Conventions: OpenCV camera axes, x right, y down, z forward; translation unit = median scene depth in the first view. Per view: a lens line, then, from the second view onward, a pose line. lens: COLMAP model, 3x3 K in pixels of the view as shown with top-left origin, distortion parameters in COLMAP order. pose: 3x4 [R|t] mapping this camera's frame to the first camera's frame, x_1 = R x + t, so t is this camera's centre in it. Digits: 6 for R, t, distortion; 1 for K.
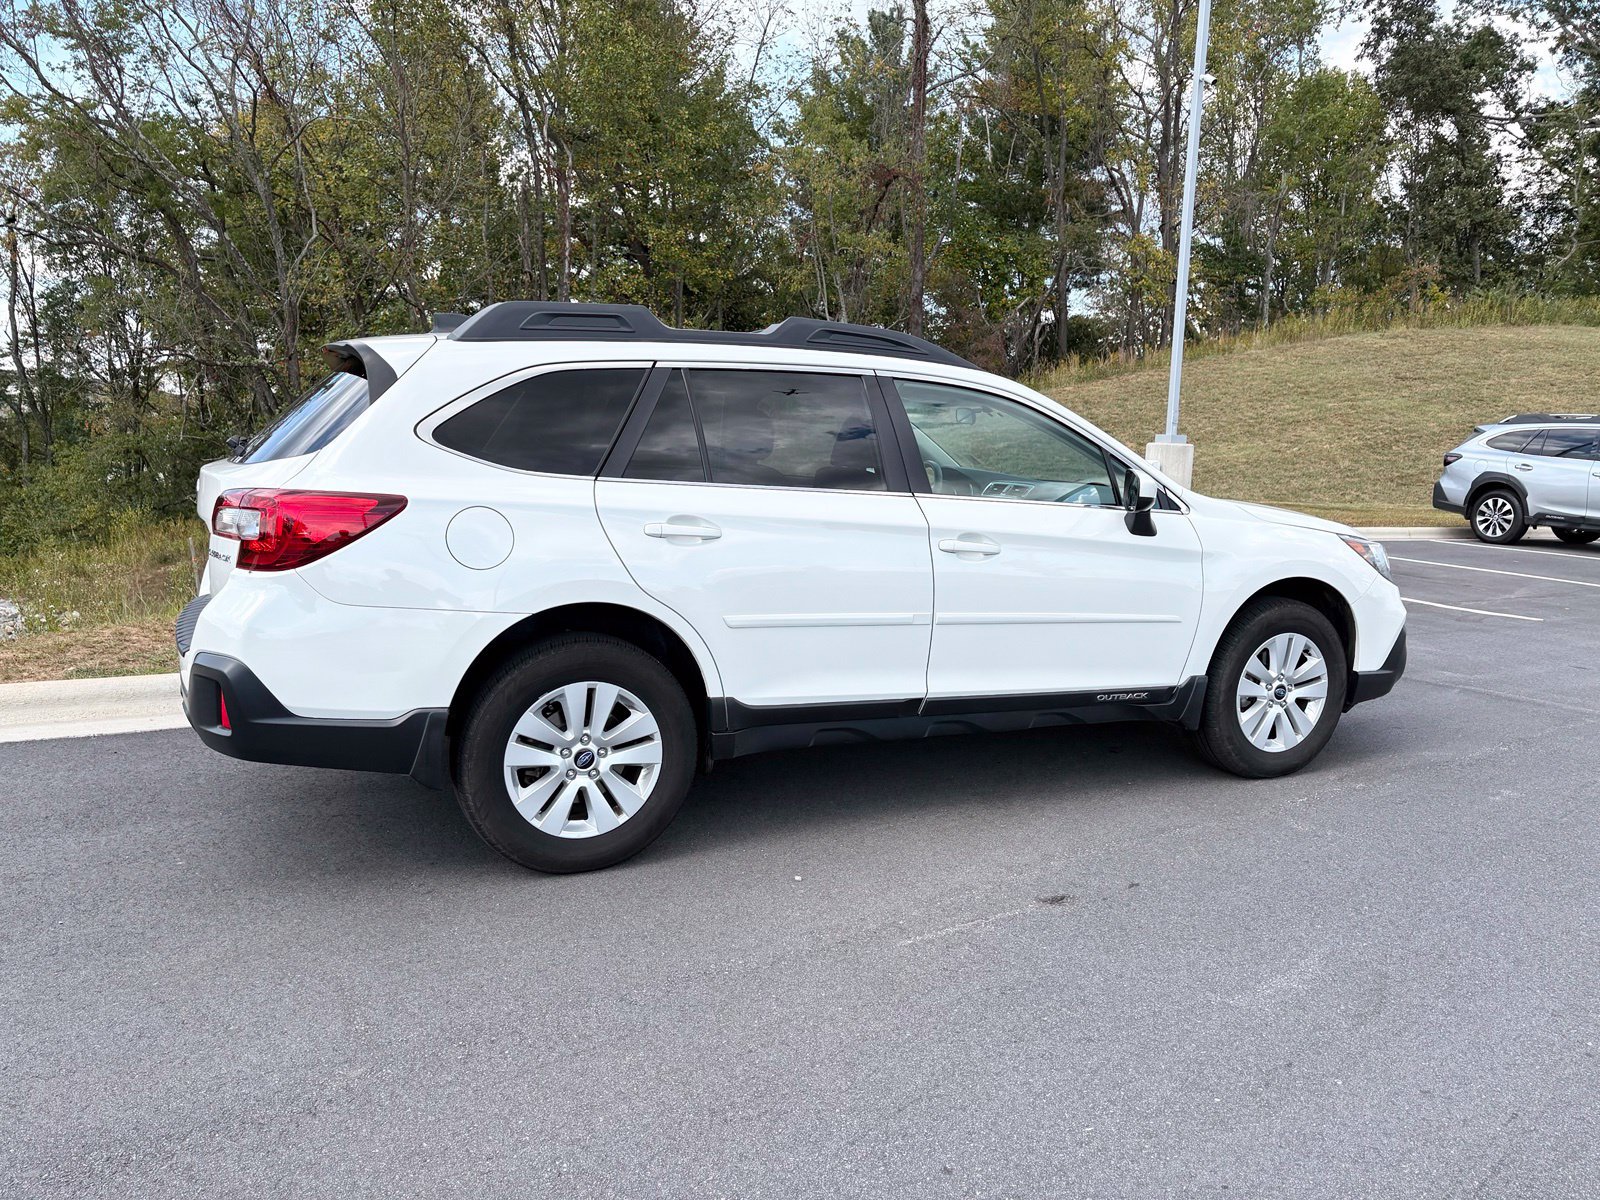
lens RADIAL K [[1299.9, 0, 821.6], [0, 1299.9, 599.7], [0, 0, 1]] dist [0.078903, -0.086890]
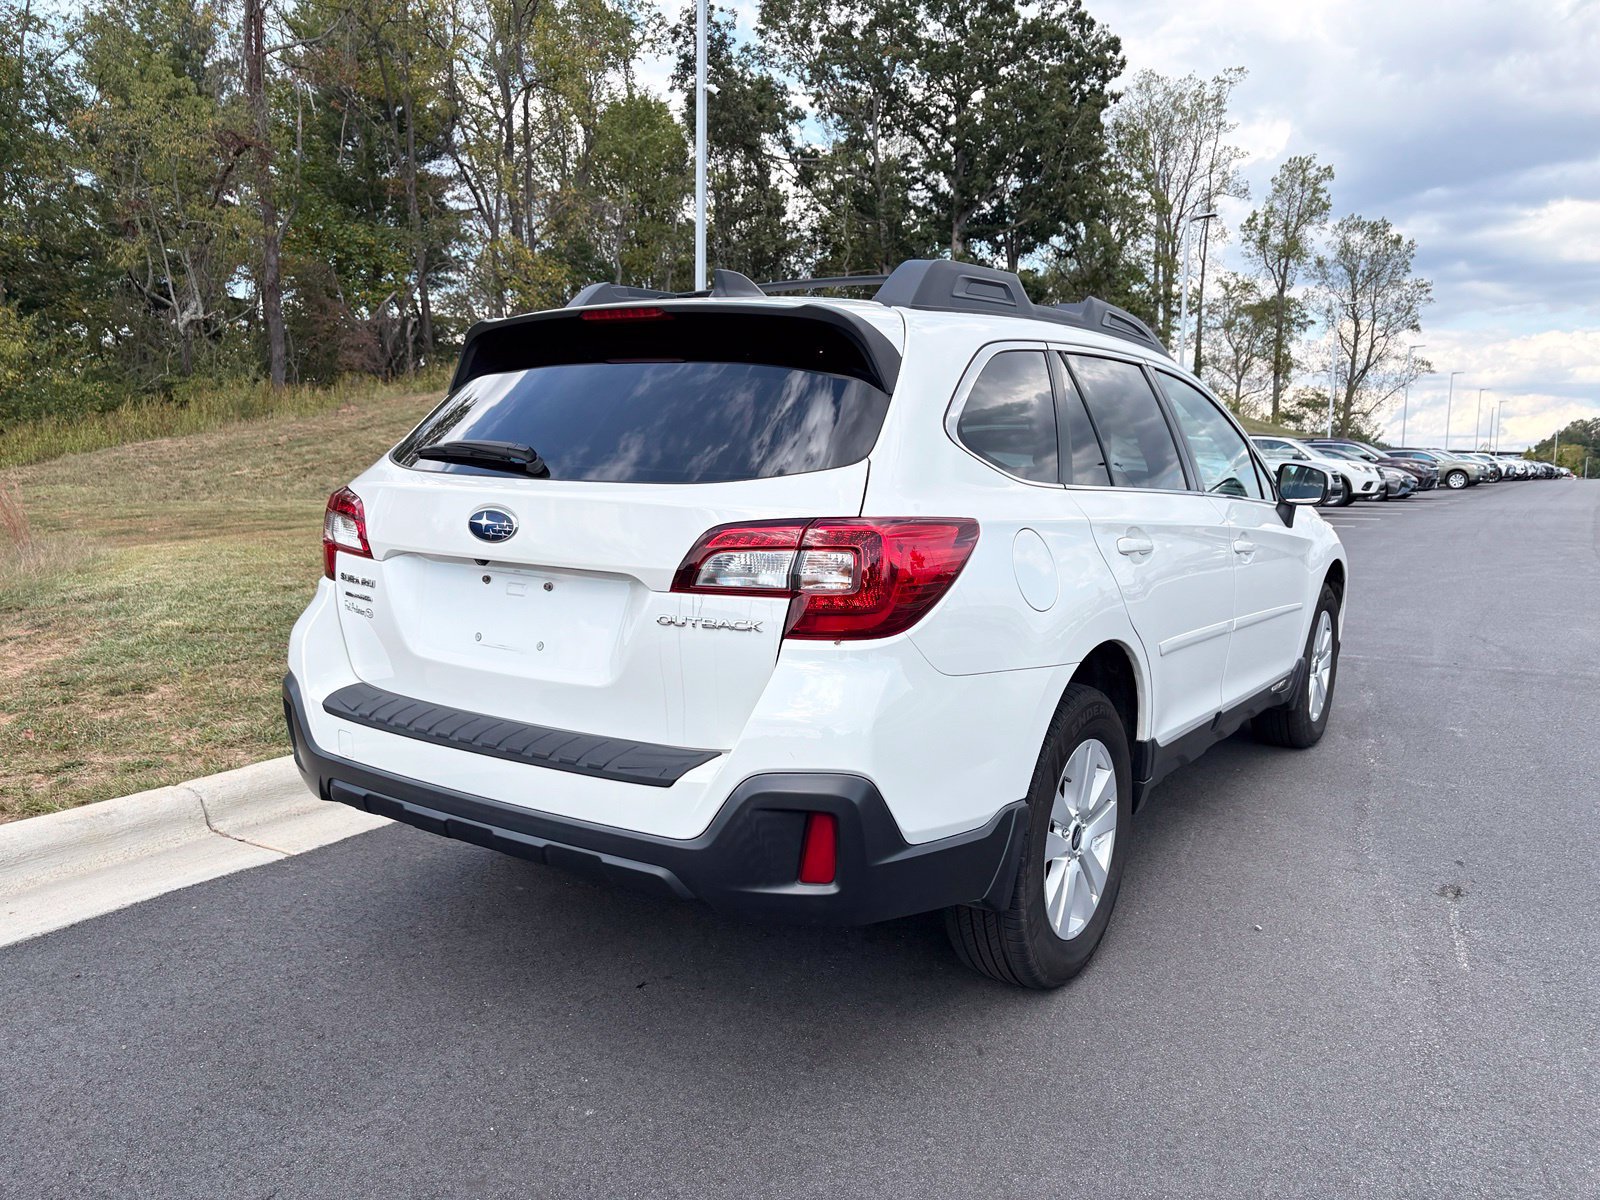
lens RADIAL K [[1276.7, 0, 800.0], [0, 1276.7, 600.0], [0, 0, 1]] dist [0.012843, 0.004527]
pose [[0.839920, -0.081550, 0.536548, -0.103646], [0.080057, 0.996448, 0.026129, -0.008055], [-0.536773, 0.021008, 0.843465, 0.060306]]
